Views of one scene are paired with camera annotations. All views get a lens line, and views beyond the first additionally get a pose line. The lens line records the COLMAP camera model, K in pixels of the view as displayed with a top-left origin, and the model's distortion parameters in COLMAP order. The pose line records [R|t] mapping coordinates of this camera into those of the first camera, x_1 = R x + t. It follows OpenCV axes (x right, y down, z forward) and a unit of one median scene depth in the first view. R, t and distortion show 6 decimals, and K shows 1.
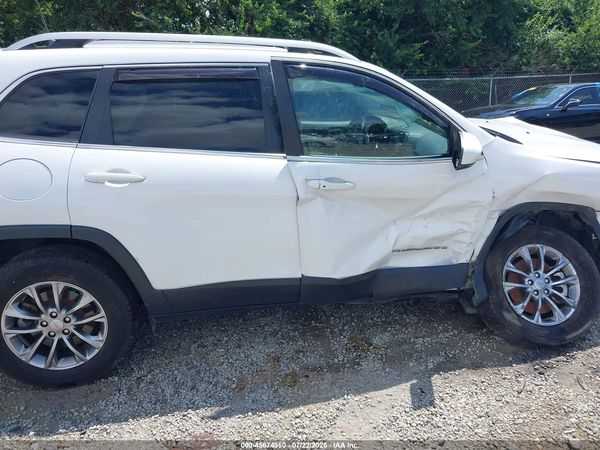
lens RADIAL K [[472.8, 0, 308.1], [0, 472.8, 228.0], [0, 0, 1]] dist [0.007921, -0.013796]
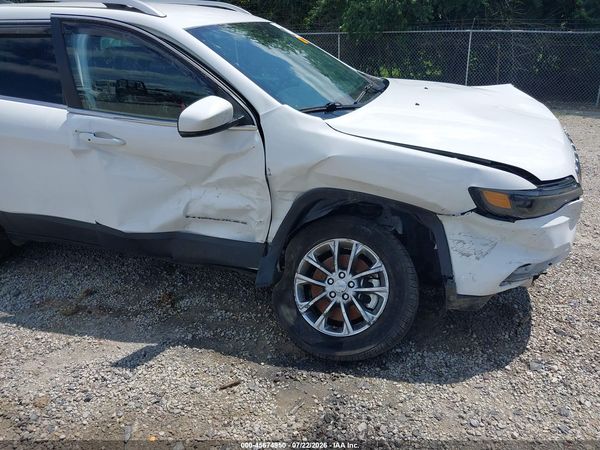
lens RADIAL K [[476.3, 0, 300.0], [0, 476.3, 225.0], [0, 0, 1]] dist [-0.005090, -0.004329]
pose [[0.880393, 0.183466, -0.437319, 0.827007], [-0.145291, 0.982141, 0.119538, -0.085148], [0.451440, -0.041702, 0.891327, 0.228179]]
